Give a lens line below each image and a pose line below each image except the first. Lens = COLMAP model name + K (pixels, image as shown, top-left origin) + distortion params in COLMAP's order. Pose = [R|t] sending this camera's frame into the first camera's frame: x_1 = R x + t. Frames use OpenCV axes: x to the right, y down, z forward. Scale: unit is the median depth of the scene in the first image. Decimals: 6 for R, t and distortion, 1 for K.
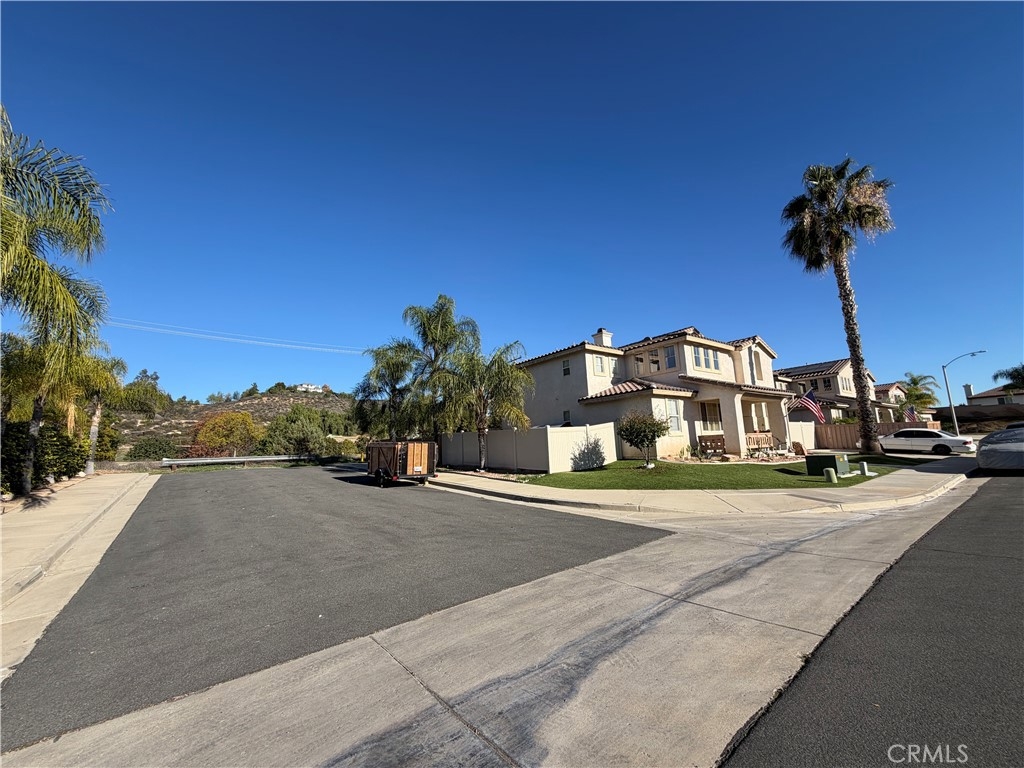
lens RADIAL K [[407.7, 0, 512.0], [0, 407.7, 384.0], [0, 0, 1]] dist [-0.000091, 0.003073]
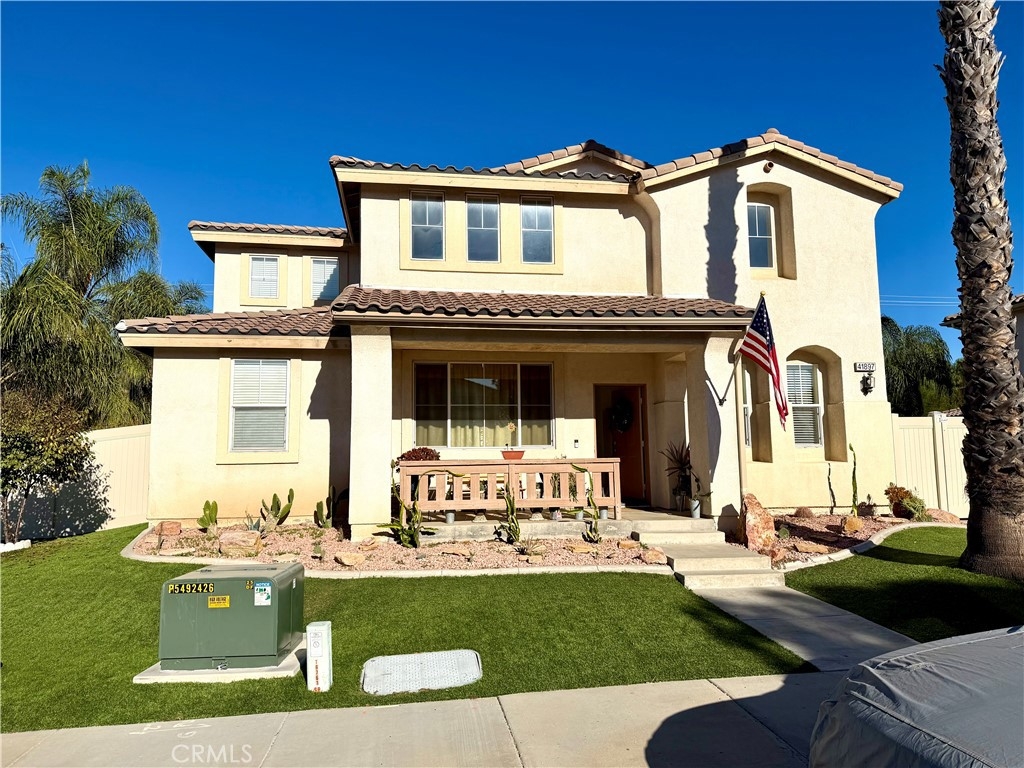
lens RADIAL K [[707.6, 0, 512.0], [0, 707.6, 384.0], [0, 0, 1]] dist [0.123088, -0.169759]
pose [[0.879517, -0.022492, -0.475336, 0.926816], [0.053382, 0.997241, 0.051586, 0.040513], [0.472864, -0.070745, 0.878291, 0.586554]]
